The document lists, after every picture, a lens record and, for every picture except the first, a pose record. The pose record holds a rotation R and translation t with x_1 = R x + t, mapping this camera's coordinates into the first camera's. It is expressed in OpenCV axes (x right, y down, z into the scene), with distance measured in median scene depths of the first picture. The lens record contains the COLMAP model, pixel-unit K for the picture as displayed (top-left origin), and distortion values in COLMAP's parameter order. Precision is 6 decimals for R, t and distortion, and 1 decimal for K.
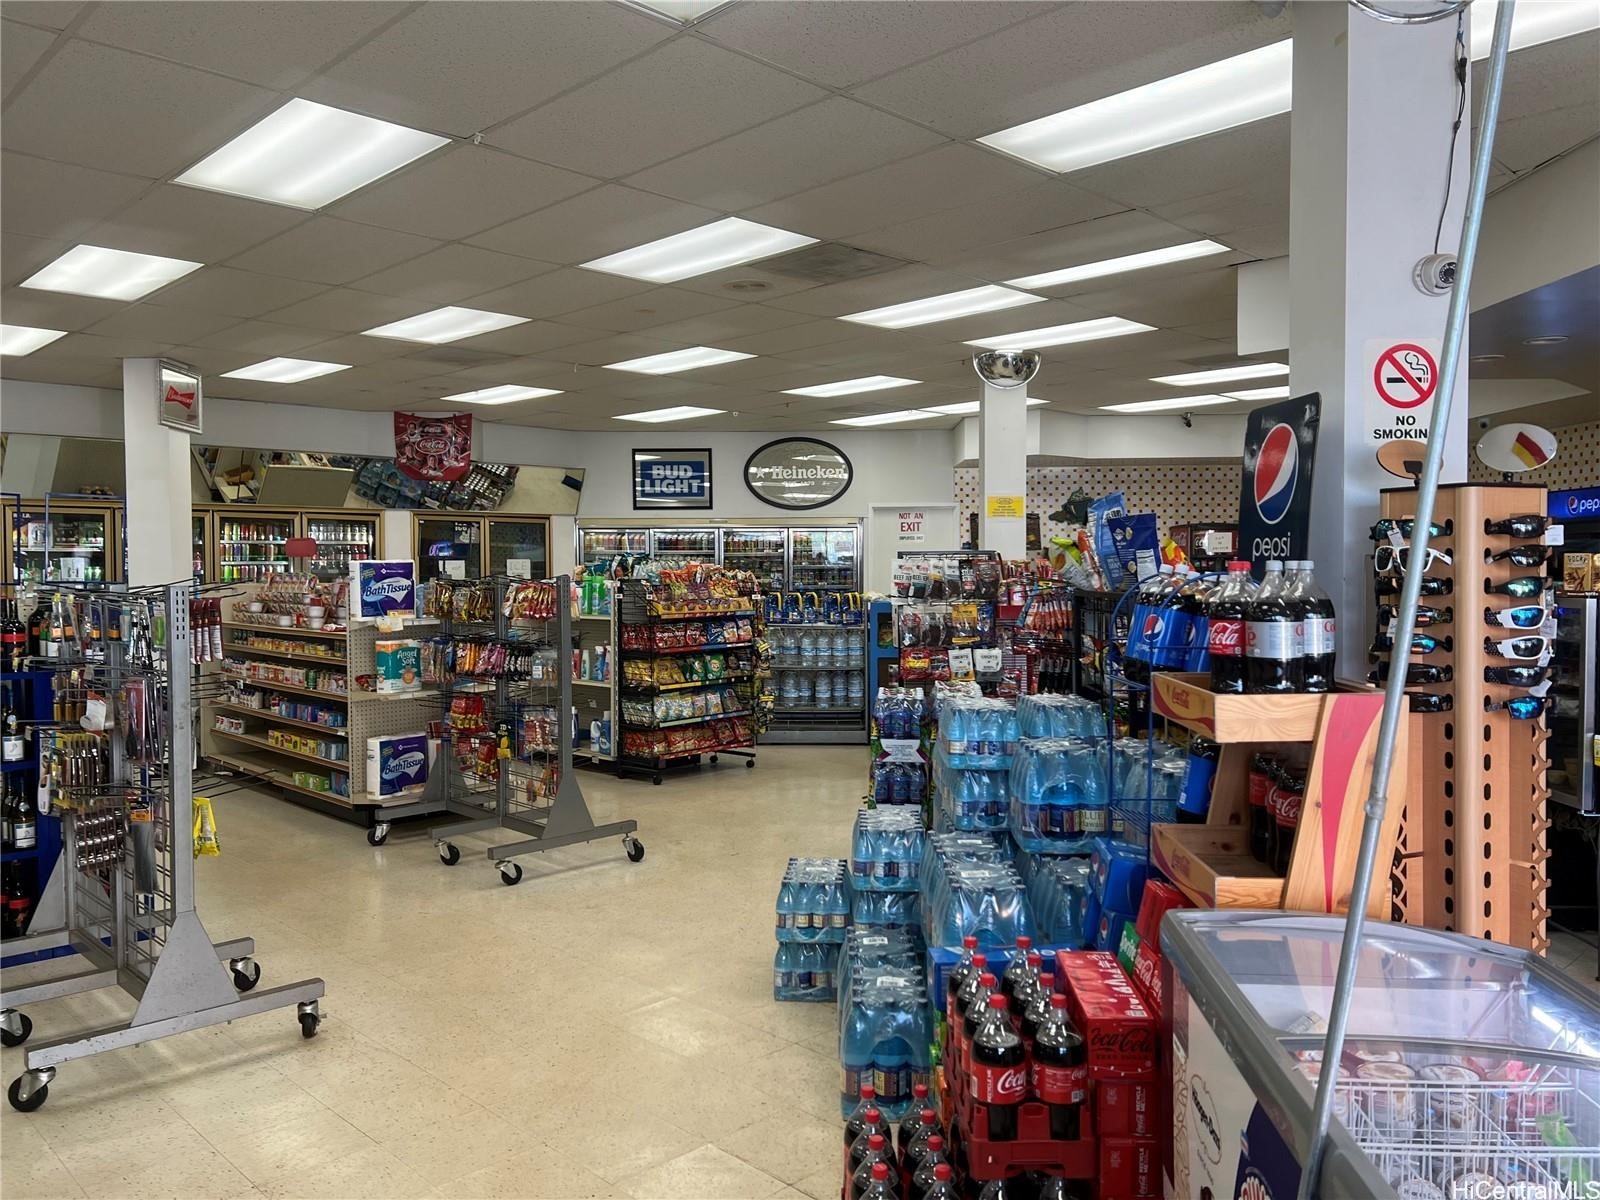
lens RADIAL K [[1197.0, 0, 823.5], [0, 1197.0, 594.3], [0, 0, 1]] dist [0.059085, -0.067846]
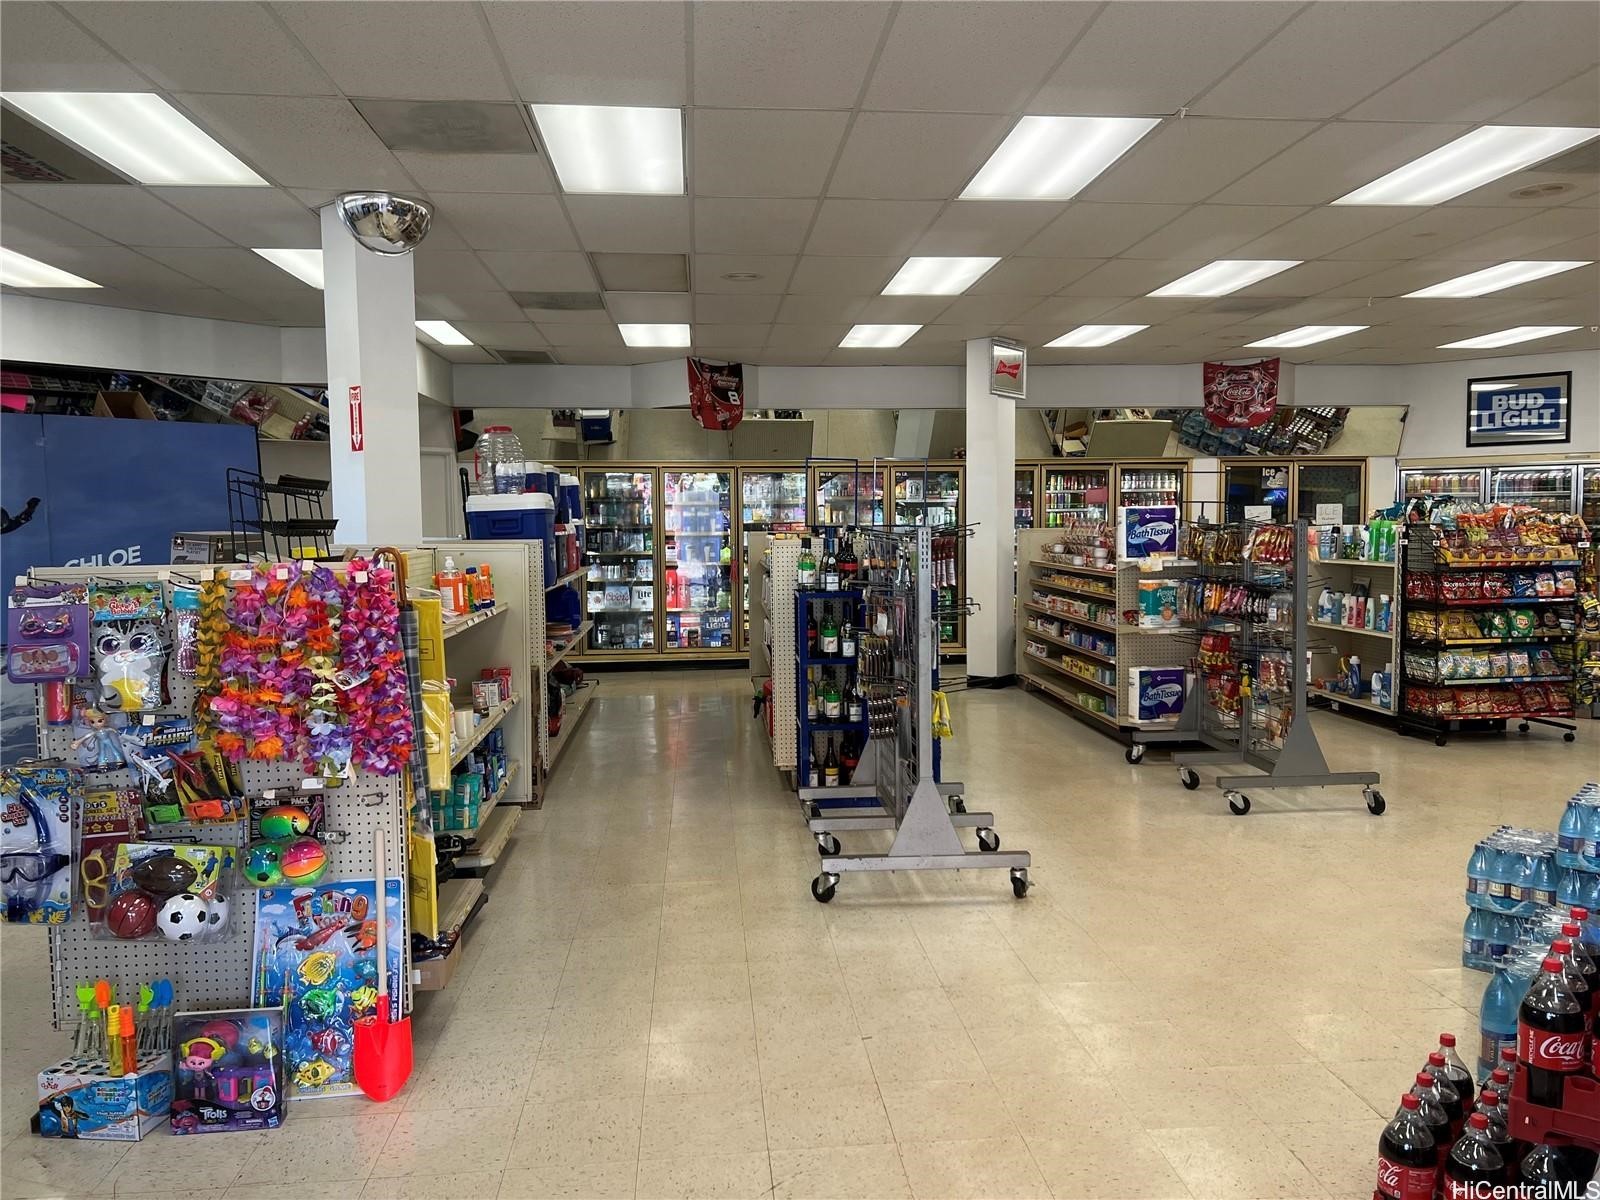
lens RADIAL K [[1197.0, 0, 814.7], [0, 1197.0, 591.7], [0, 0, 1]] dist [0.059085, -0.067846]
pose [[0.770189, 0.037413, -0.636717, 0.095714], [-0.010409, 0.998883, 0.046102, 0.002003], [0.637731, -0.028879, 0.769718, -0.031250]]
